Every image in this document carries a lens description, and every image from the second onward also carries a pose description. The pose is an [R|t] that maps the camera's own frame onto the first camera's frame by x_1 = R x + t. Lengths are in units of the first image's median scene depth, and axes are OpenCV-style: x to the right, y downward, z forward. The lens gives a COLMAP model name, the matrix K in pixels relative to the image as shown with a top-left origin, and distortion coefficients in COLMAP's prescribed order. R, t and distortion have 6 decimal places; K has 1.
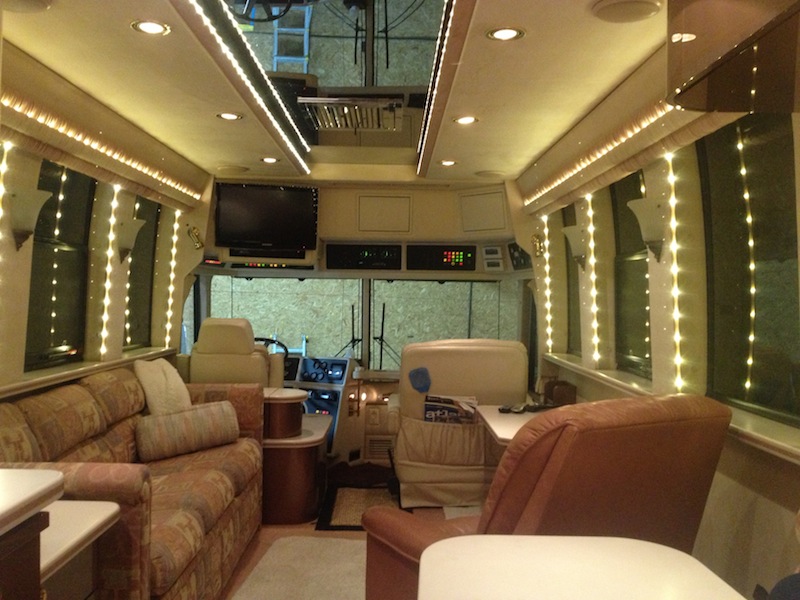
lens RADIAL K [[780.2, 0, 400.8], [0, 780.2, 302.0], [0, 0, 1]] dist [-0.053143, 0.000000]
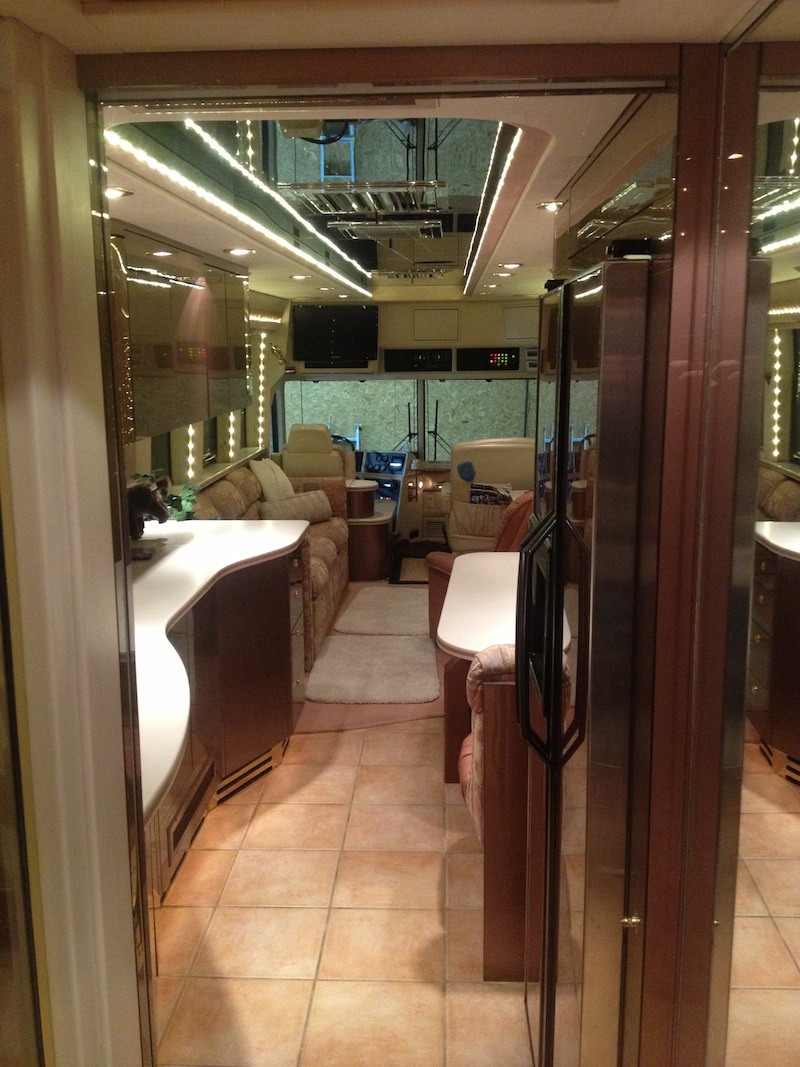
lens RADIAL K [[1040.5, 0, 402.7], [0, 1040.5, 531.7], [0, 0, 1]] dist [-0.053143, 0.000000]
pose [[0.998319, -0.011200, -0.056866, 0.013715], [0.020561, 0.985775, 0.166809, -0.073135], [0.054189, -0.167698, 0.984348, -0.573705]]
